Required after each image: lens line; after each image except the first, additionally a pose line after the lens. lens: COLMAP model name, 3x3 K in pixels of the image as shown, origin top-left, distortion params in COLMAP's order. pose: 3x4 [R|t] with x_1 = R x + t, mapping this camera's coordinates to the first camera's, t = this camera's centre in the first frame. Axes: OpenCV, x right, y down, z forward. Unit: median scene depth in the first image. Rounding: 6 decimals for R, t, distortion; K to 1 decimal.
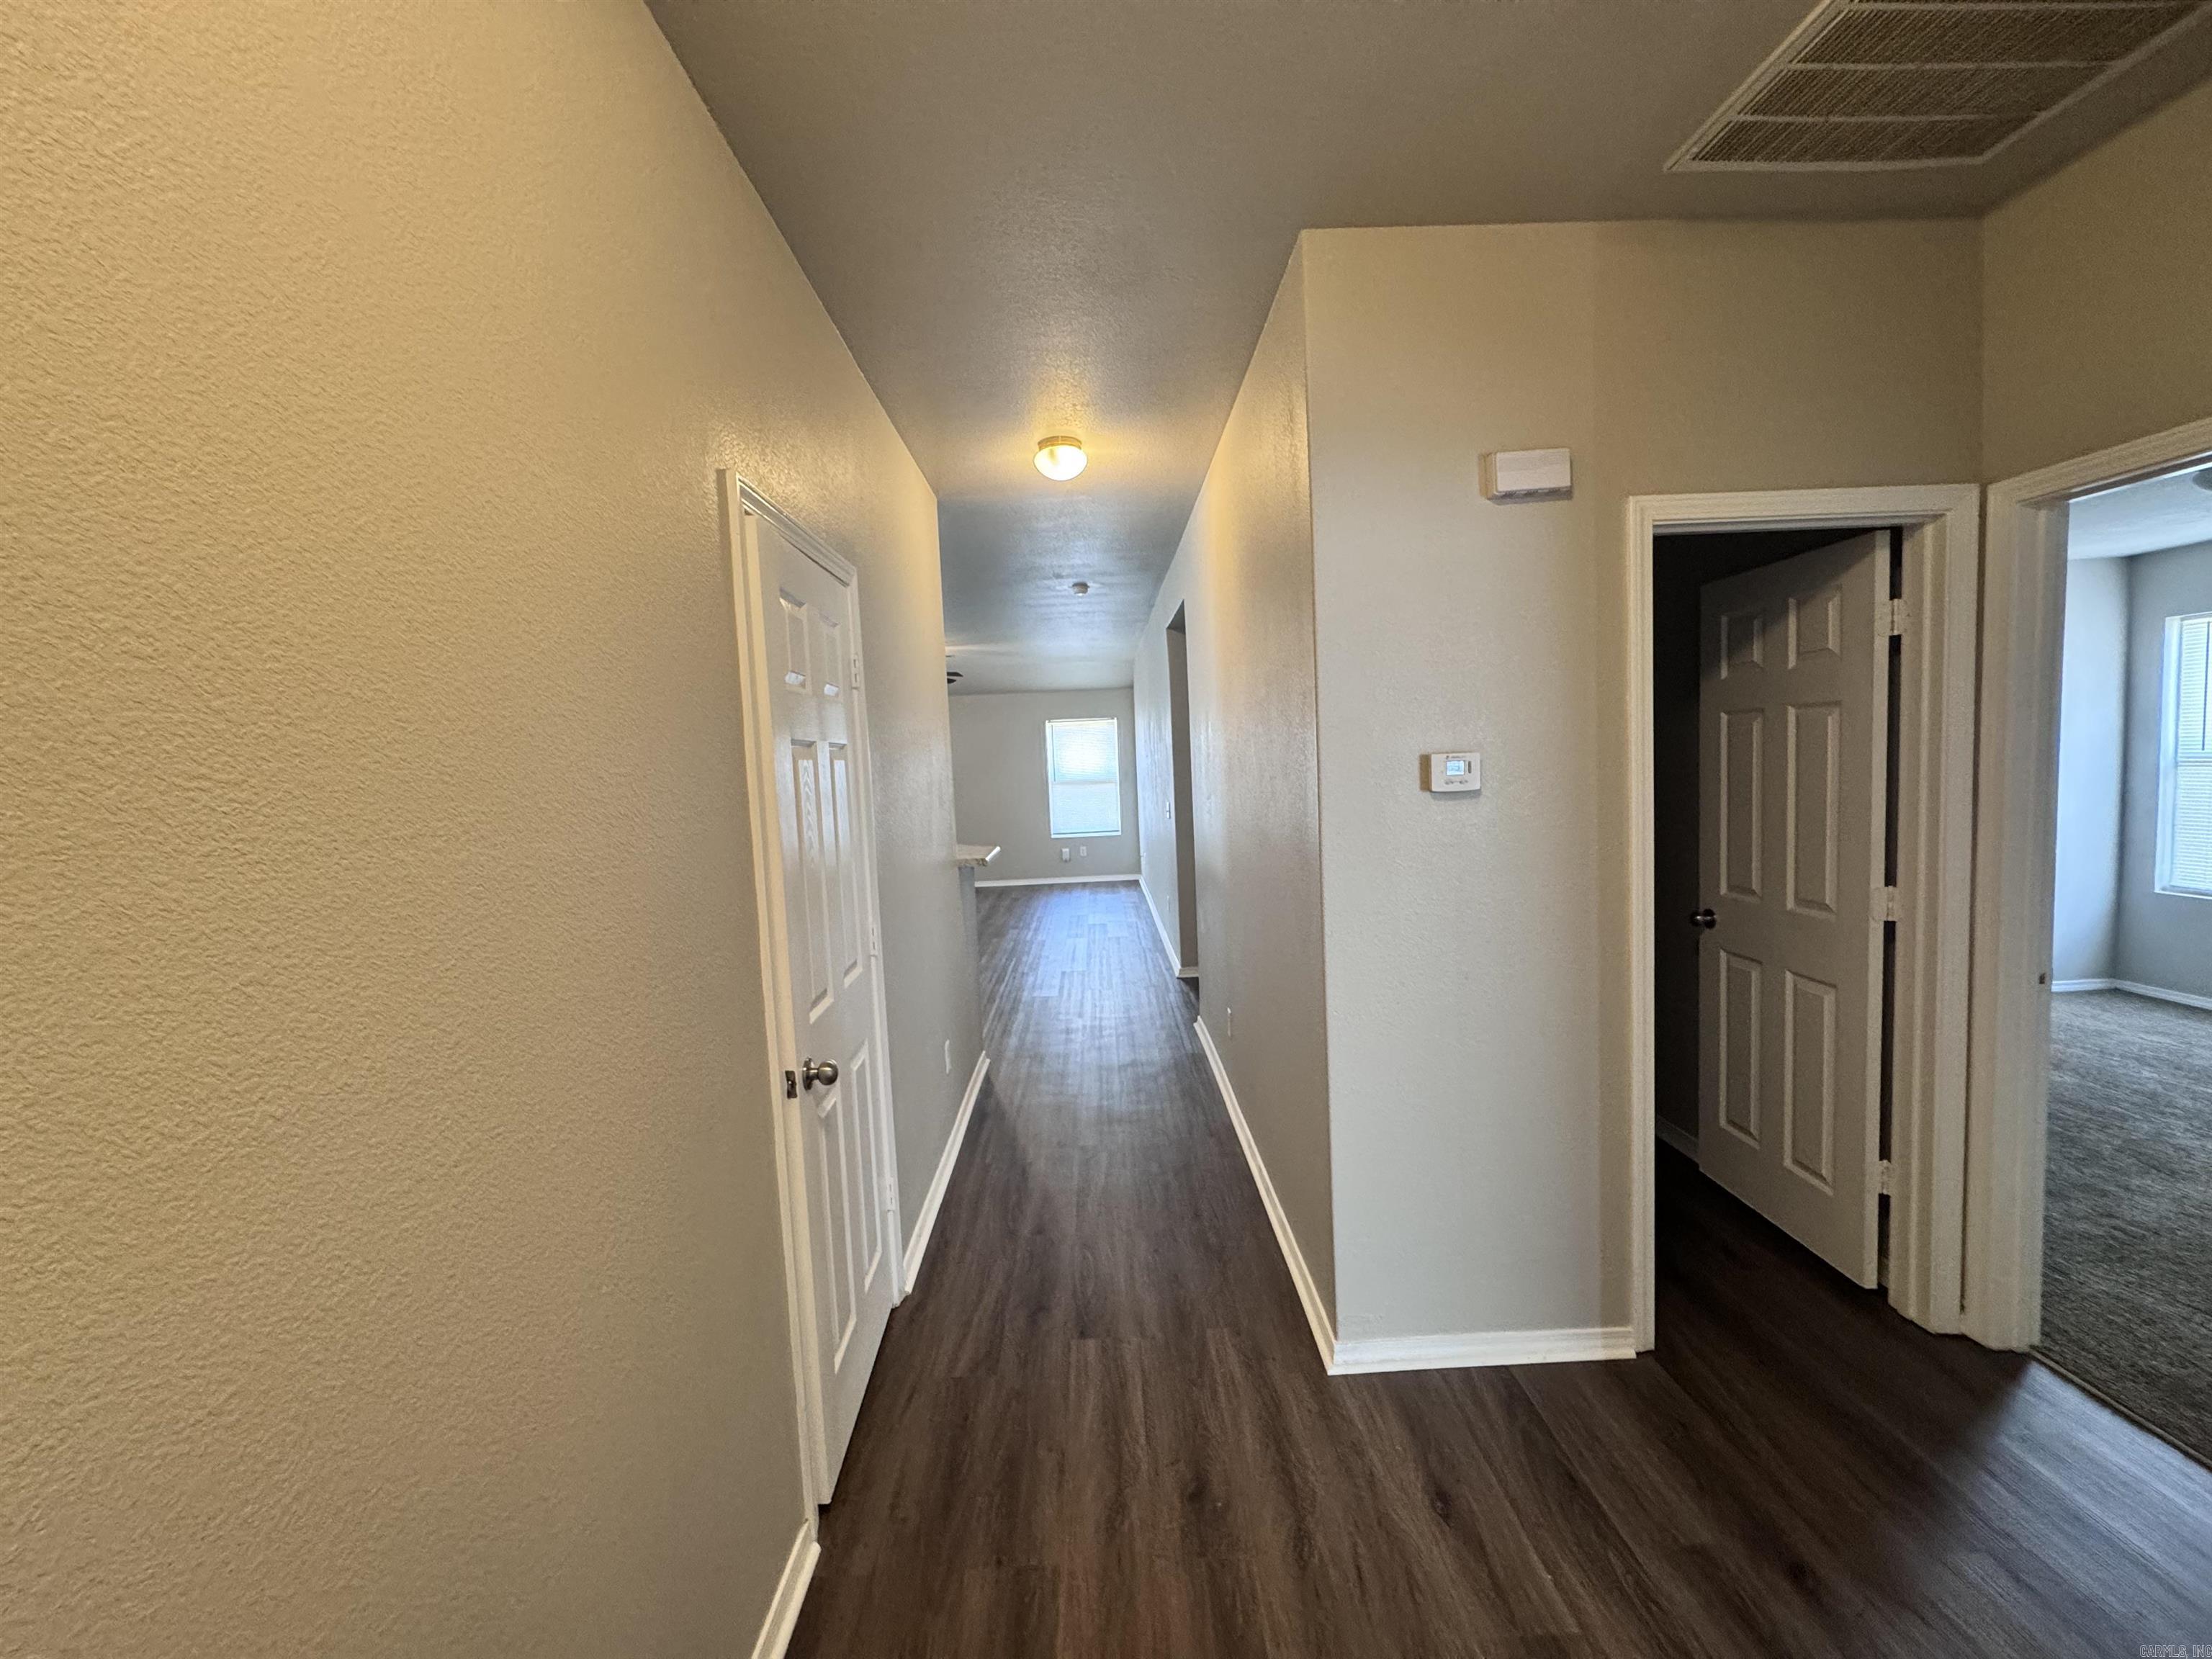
lens RADIAL K [[888.1, 0, 1108.0], [0, 888.1, 821.4], [0, 0, 1]] dist [-0.001540, 0.000220]
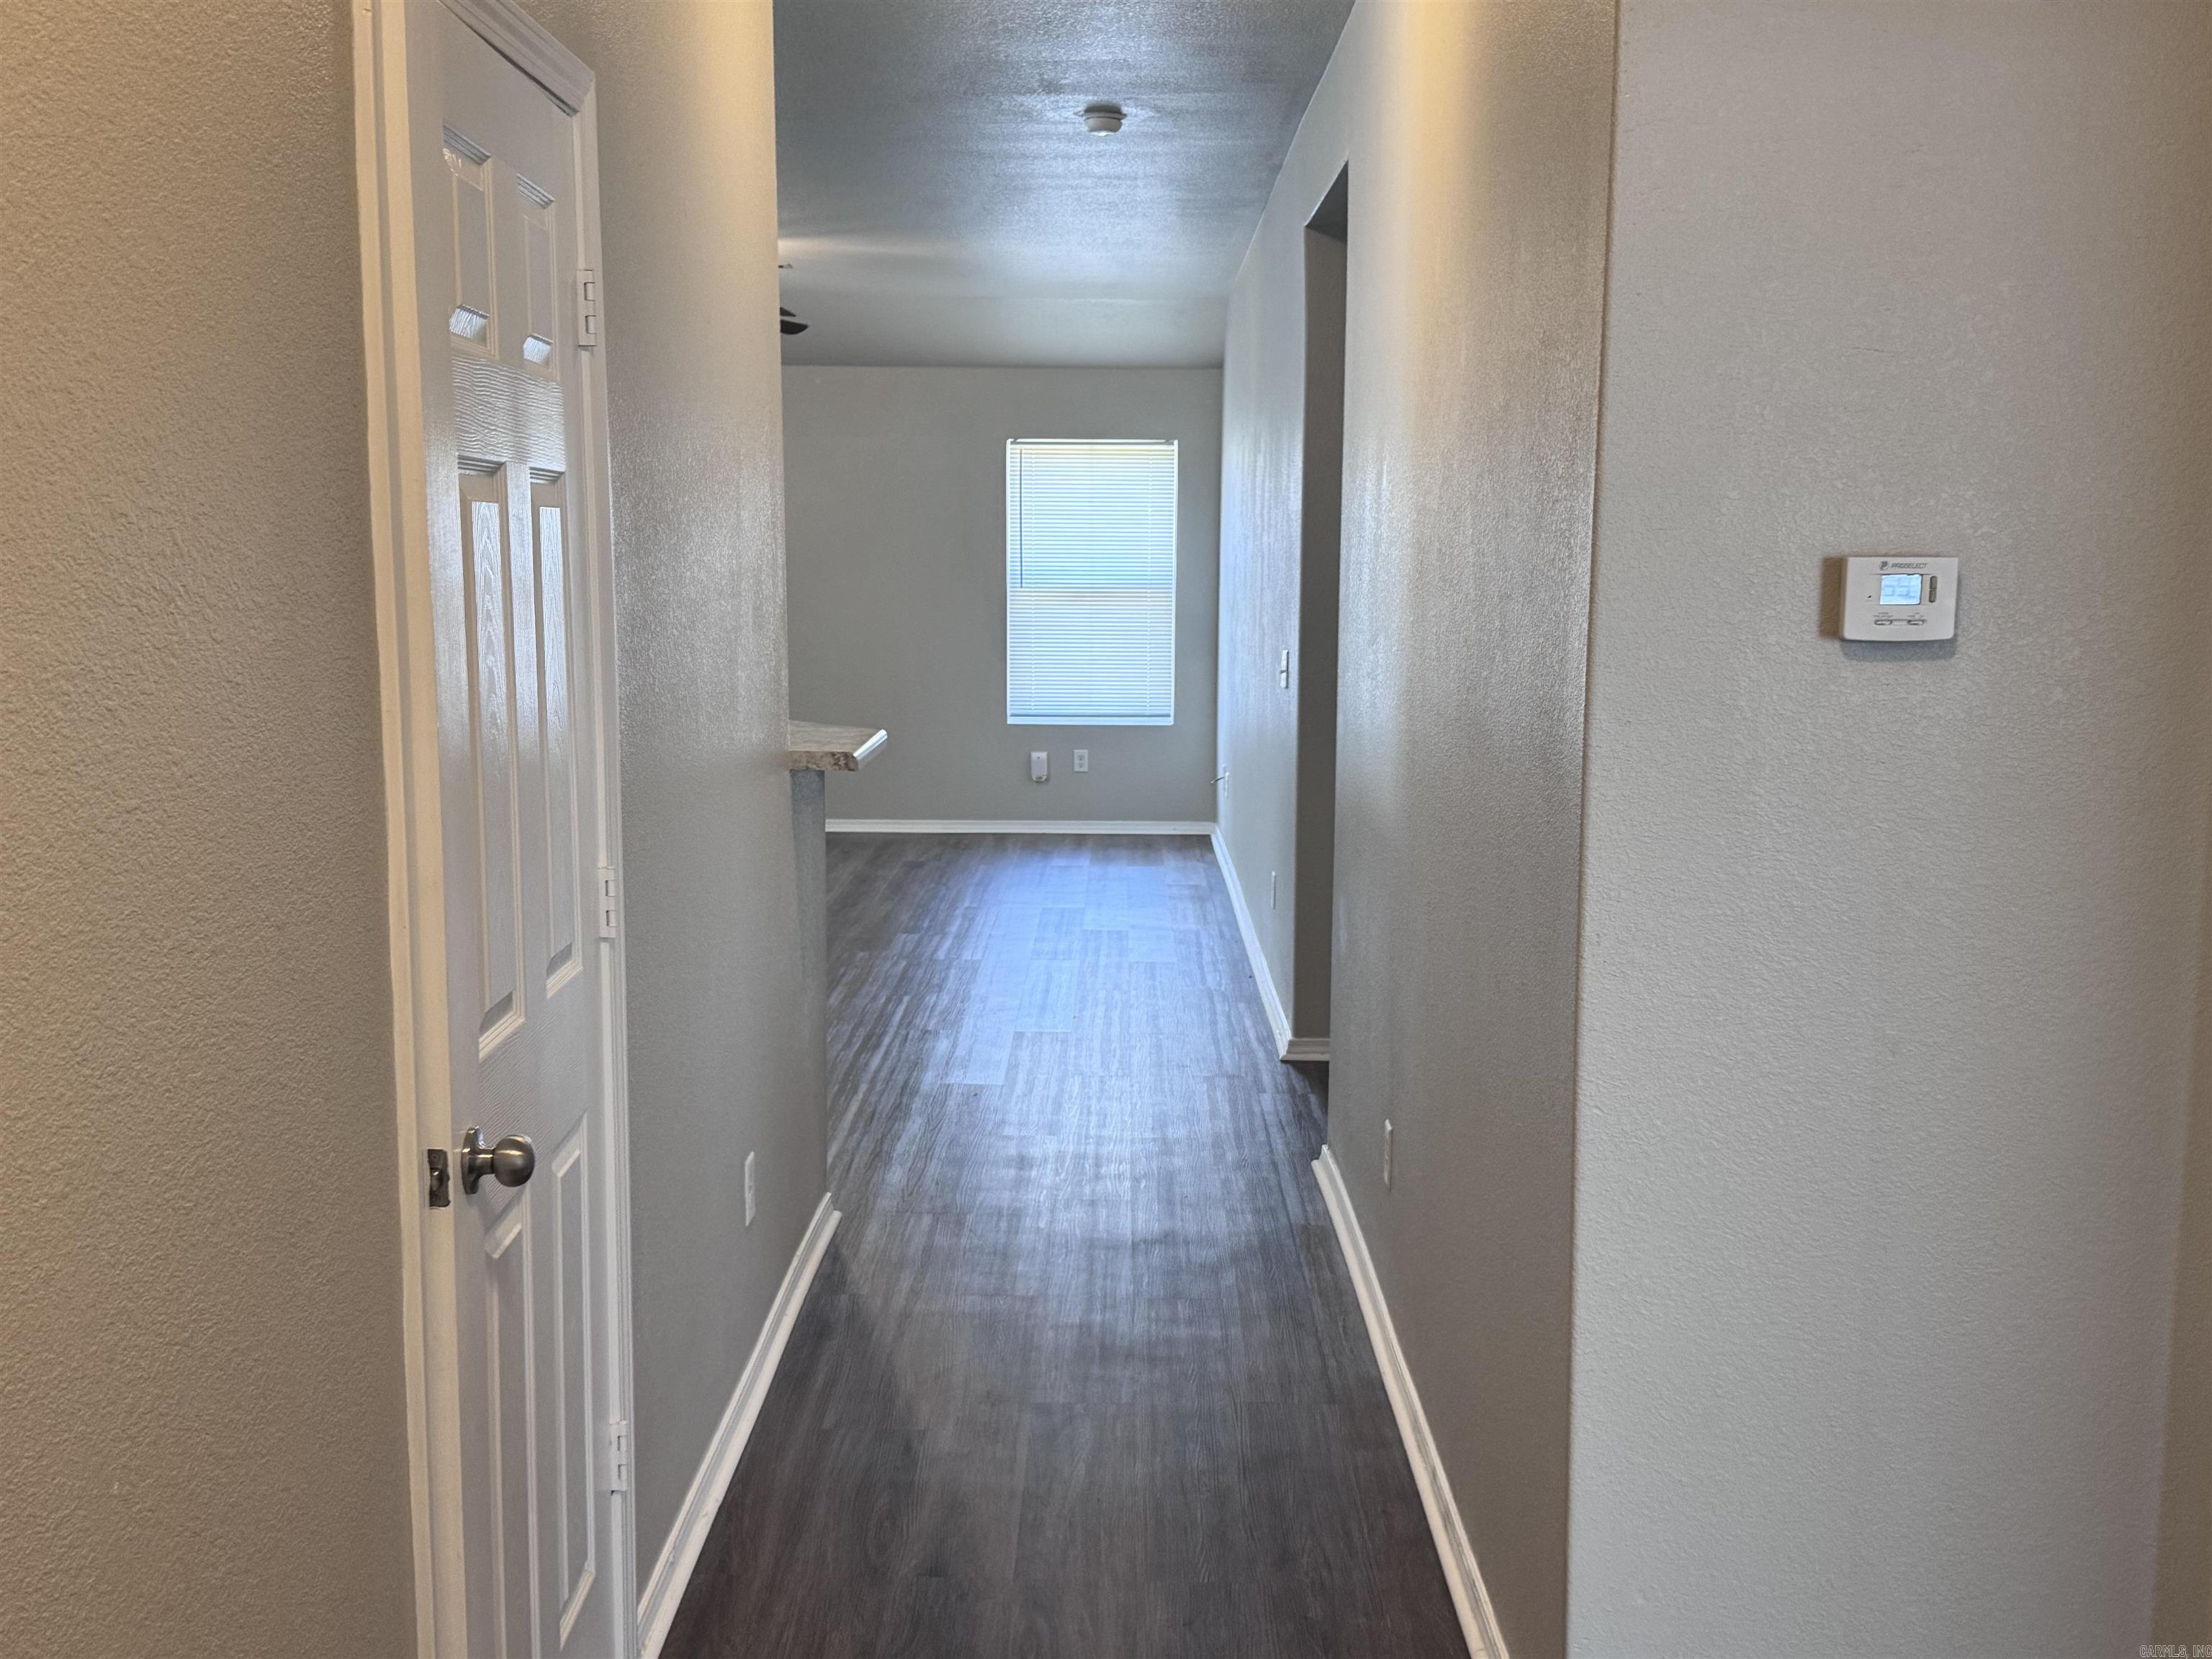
lens RADIAL K [[2225.4, 0, 1100.9], [0, 2225.4, 842.4], [0, 0, 1]] dist [0.147939, 0.000000]
pose [[0.998442, 0.052274, -0.019522, 0.010130], [-0.050915, 0.996611, 0.064609, 0.010420], [0.022834, -0.063515, 0.997720, -0.125069]]
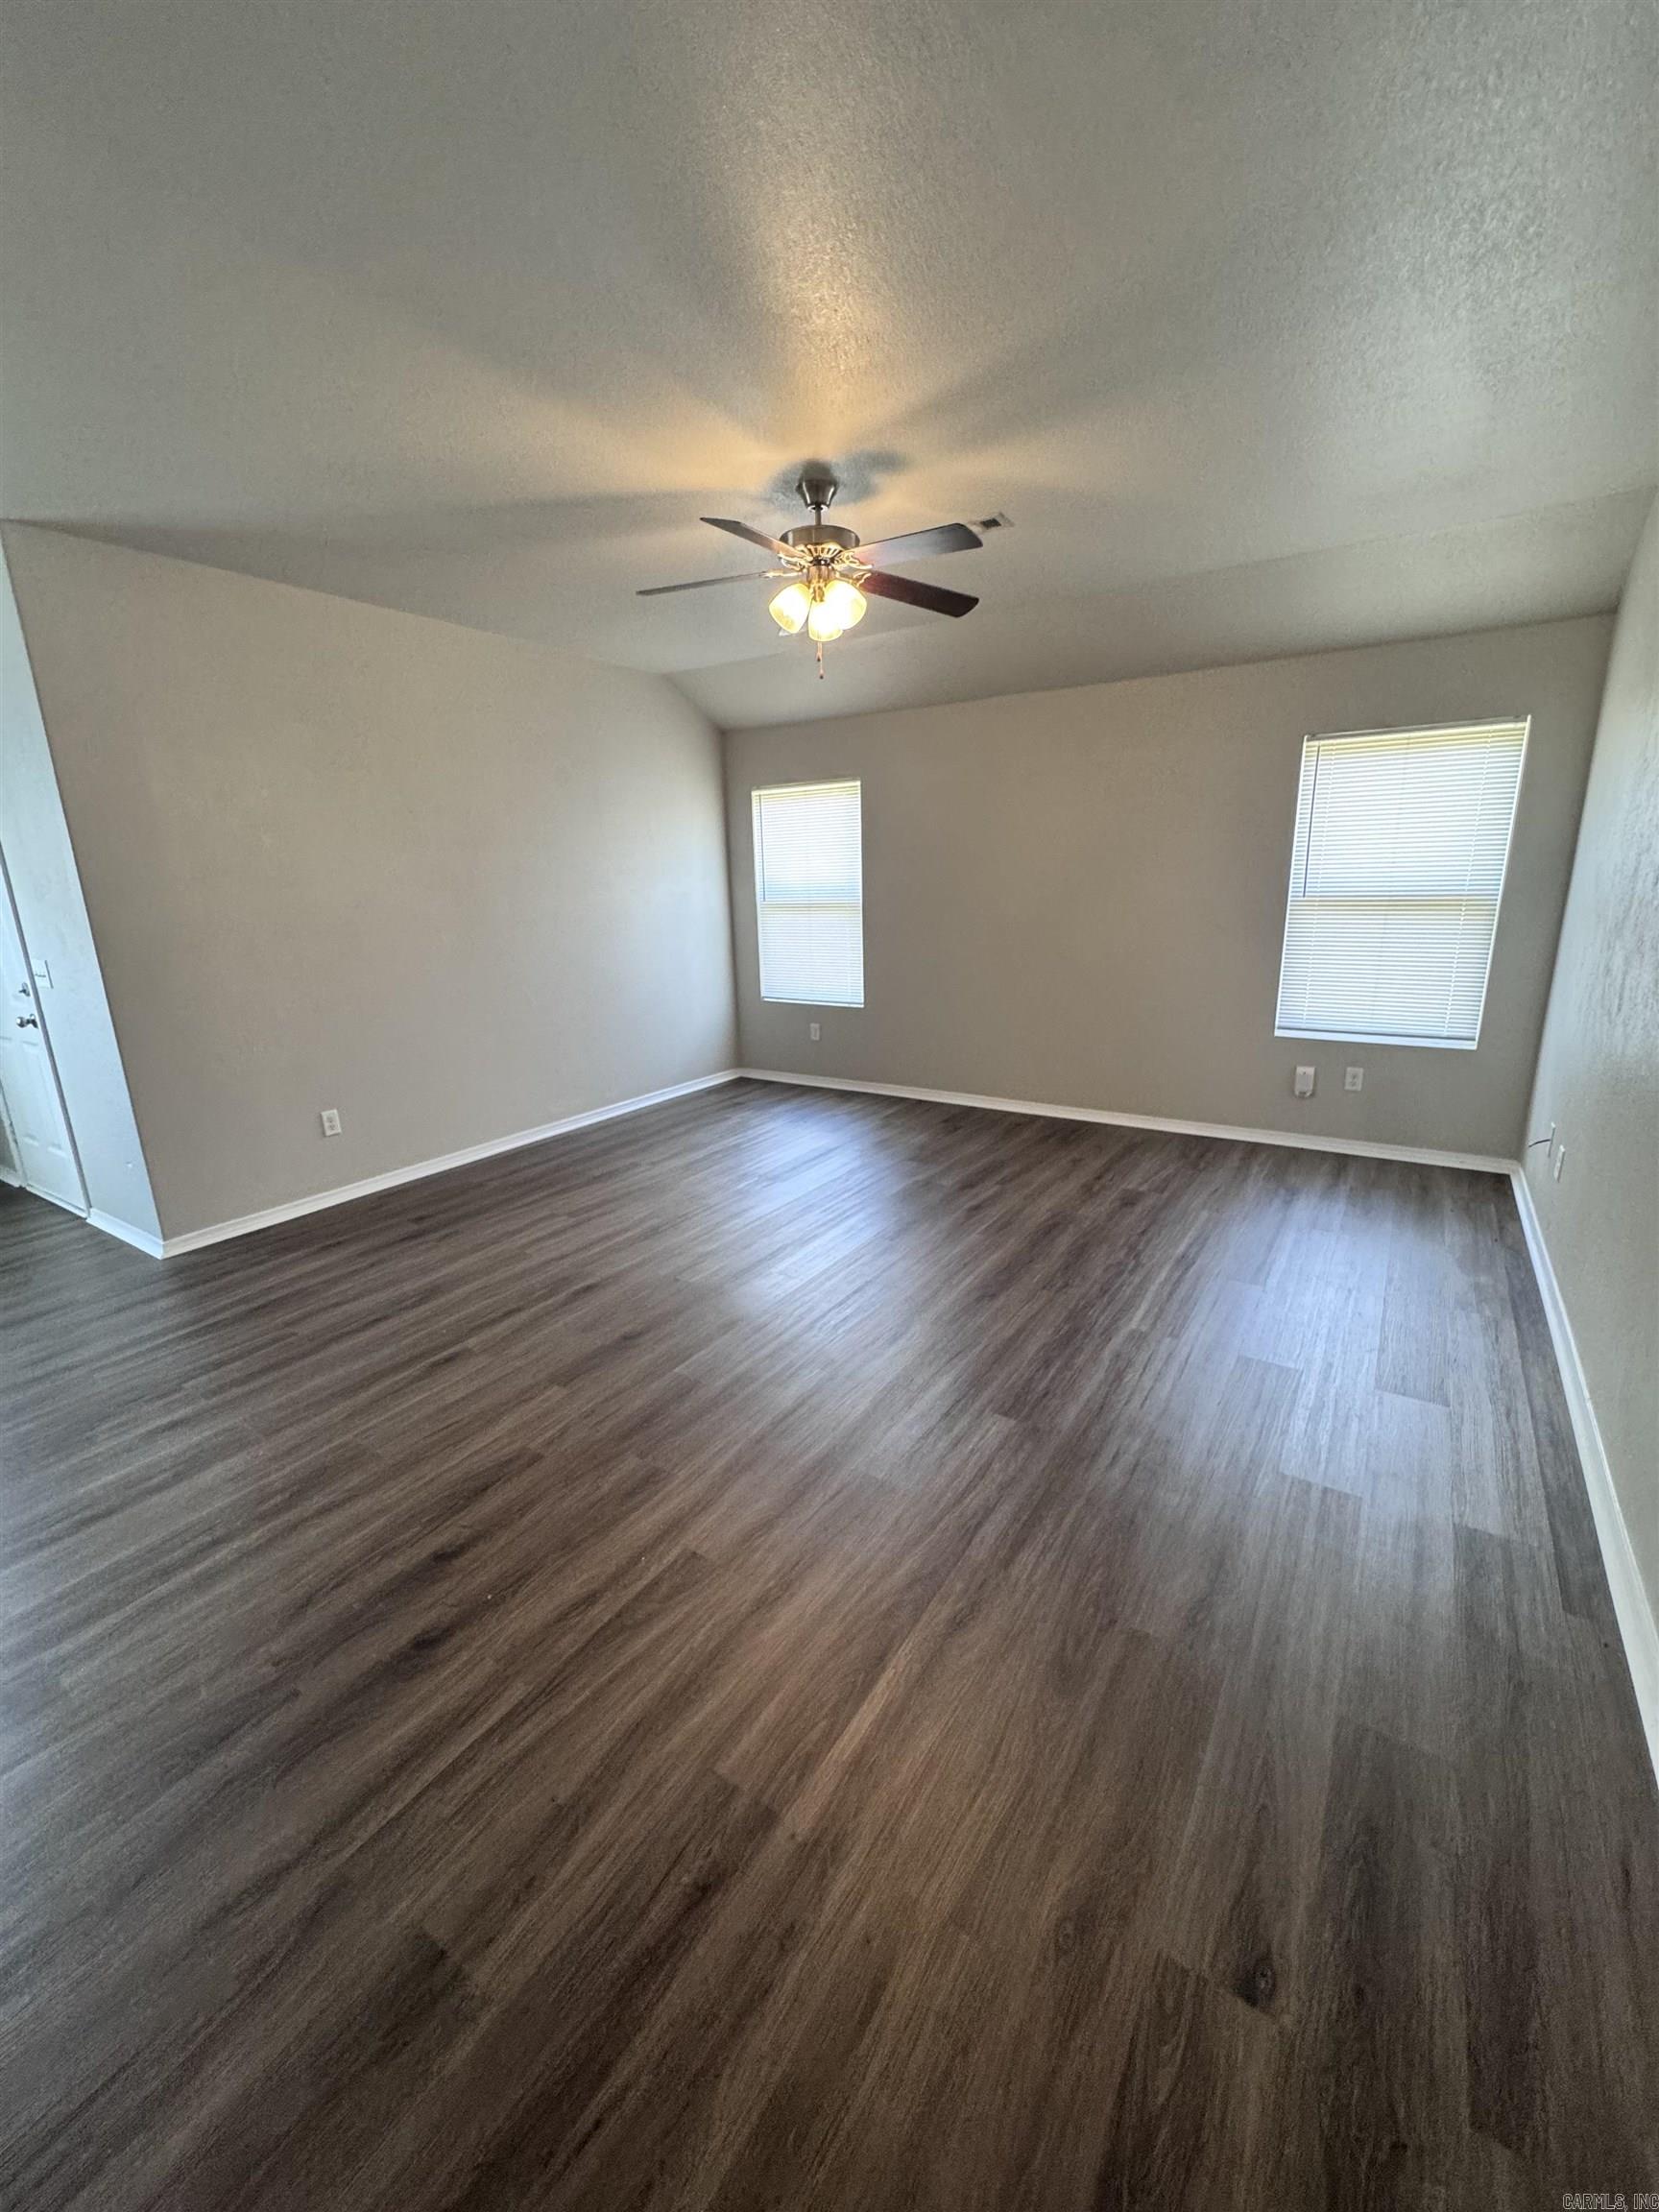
lens RADIAL K [[888.1, 0, 813.5], [0, 888.1, 1108.5], [0, 0, 1]] dist [-0.001540, 0.000220]
pose [[0.818826, 0.160249, -0.551221, -0.011323], [-0.042102, 0.974424, 0.220740, -0.083635], [0.572496, -0.157540, 0.804630, 1.367967]]
